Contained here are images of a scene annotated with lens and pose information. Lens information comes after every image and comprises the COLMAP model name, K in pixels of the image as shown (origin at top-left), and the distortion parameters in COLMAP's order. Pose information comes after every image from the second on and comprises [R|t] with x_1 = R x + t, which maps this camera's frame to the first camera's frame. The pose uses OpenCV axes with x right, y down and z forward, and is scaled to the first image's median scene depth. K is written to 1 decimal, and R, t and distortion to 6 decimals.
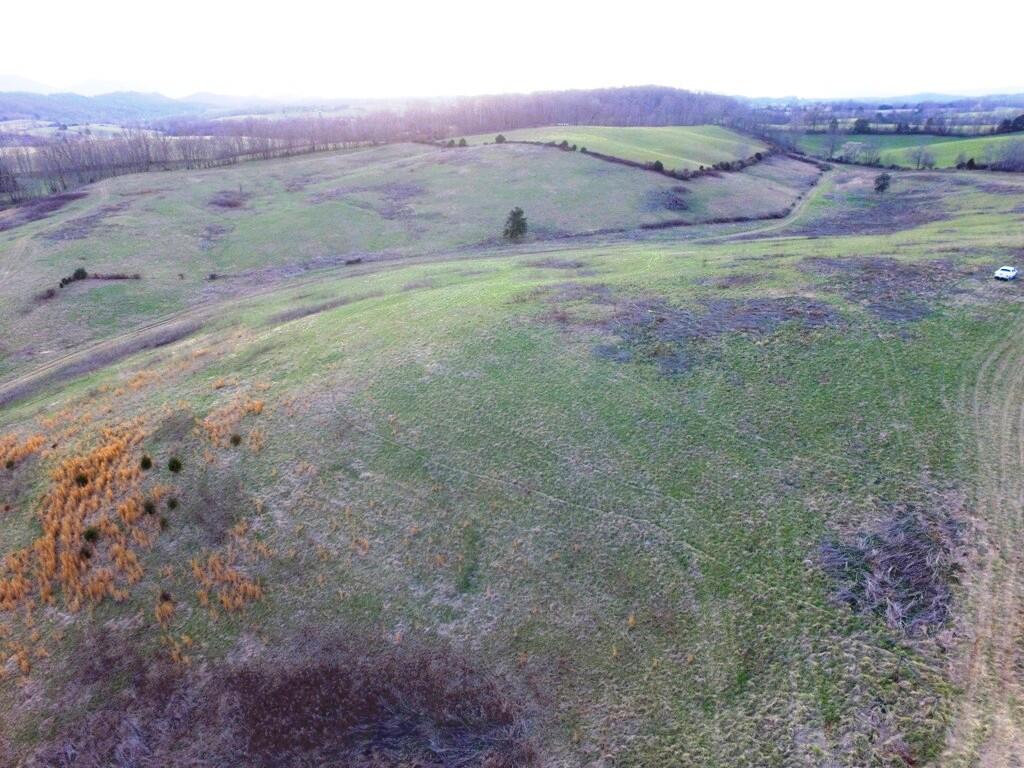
lens RADIAL K [[691.5, 0, 511.0], [0, 691.5, 386.6], [0, 0, 1]] dist [-0.122922, 0.087759]
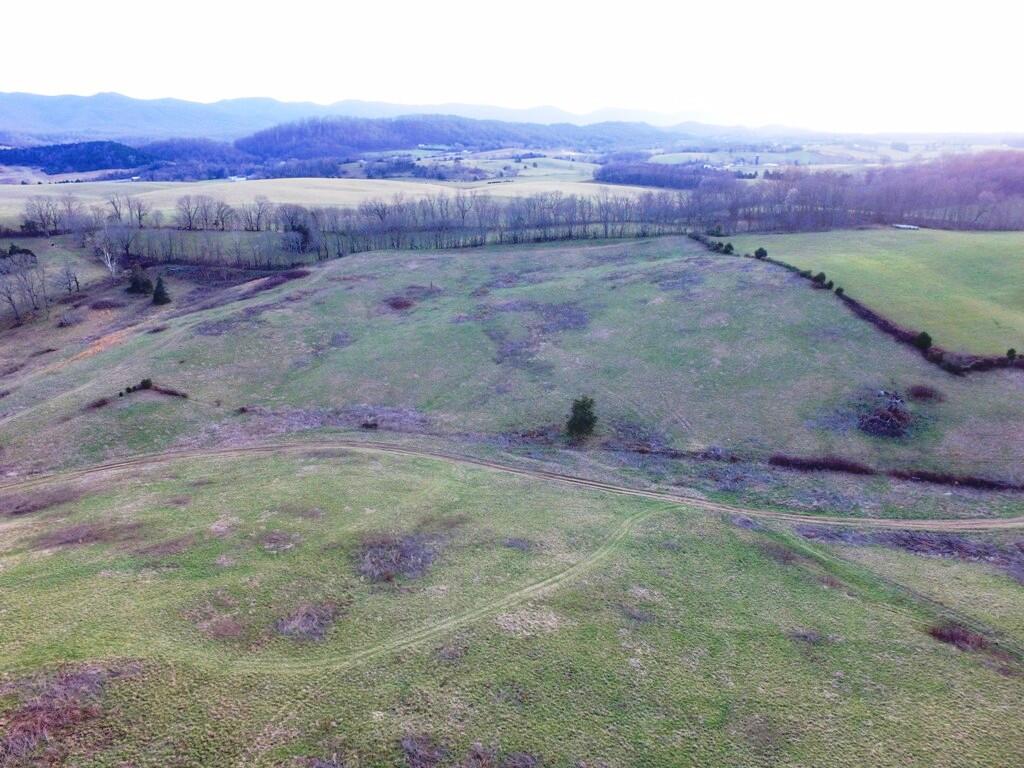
lens RADIAL K [[691.5, 0, 514.2], [0, 691.5, 387.4], [0, 0, 1]] dist [-0.122922, 0.087759]
pose [[0.794085, 0.216898, -0.567790, 0.281513], [-0.236856, 0.970739, 0.039570, -0.217444], [0.559758, 0.103062, 0.822222, 0.271652]]
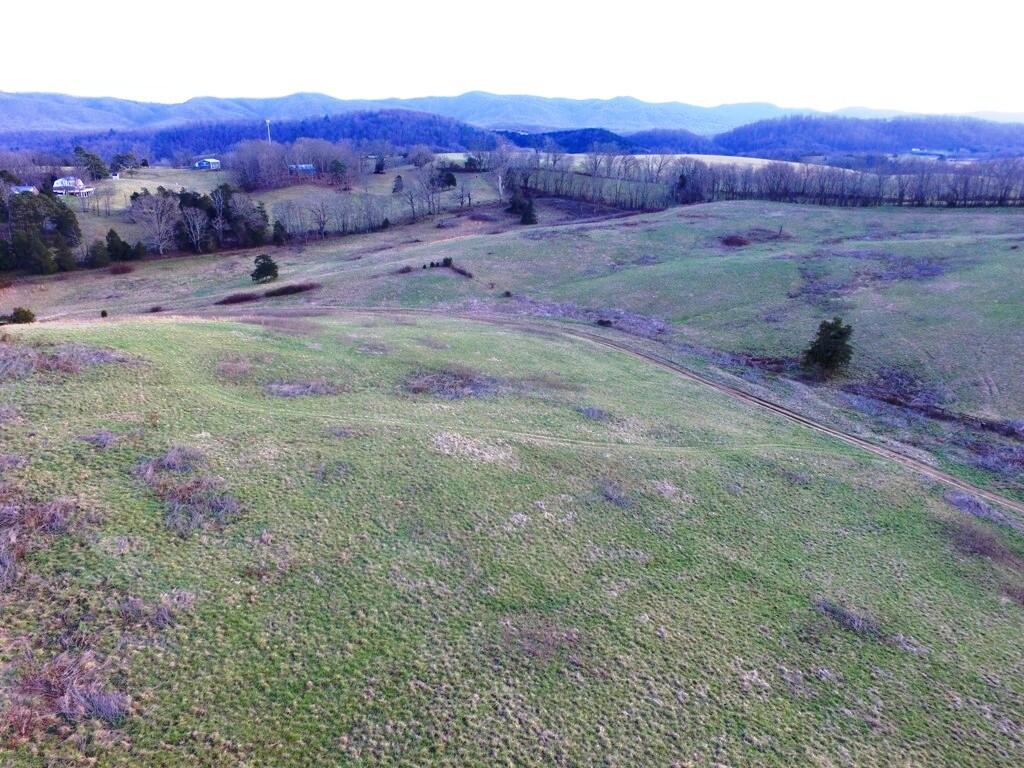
lens RADIAL K [[691.5, 0, 514.7], [0, 691.5, 388.4], [0, 0, 1]] dist [-0.122922, 0.087759]
pose [[0.248539, 0.338458, -0.907565, 0.346612], [-0.380106, 0.895888, 0.230011, -0.183118], [0.890925, 0.287804, 0.351313, 0.462984]]
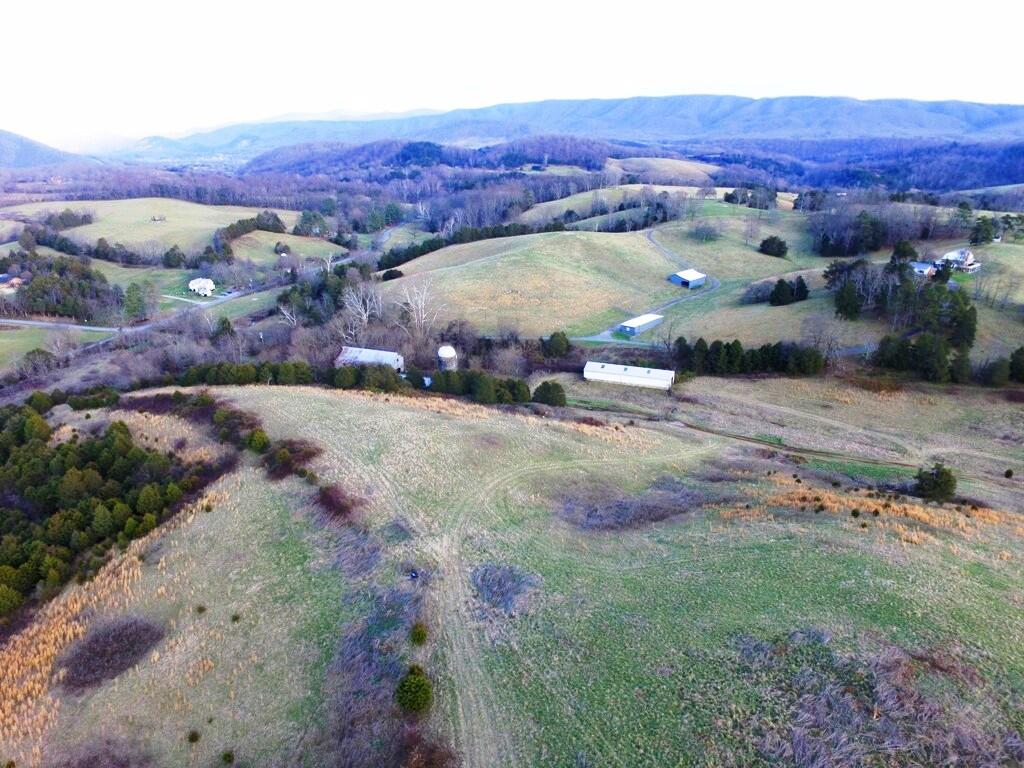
lens RADIAL K [[691.5, 0, 514.6], [0, 691.5, 390.6], [0, 0, 1]] dist [-0.122922, 0.087759]
pose [[-0.717985, 0.249346, -0.649864, 0.321457], [-0.261542, 0.768577, 0.583854, -0.195962], [0.645052, 0.589166, -0.486612, 0.393338]]
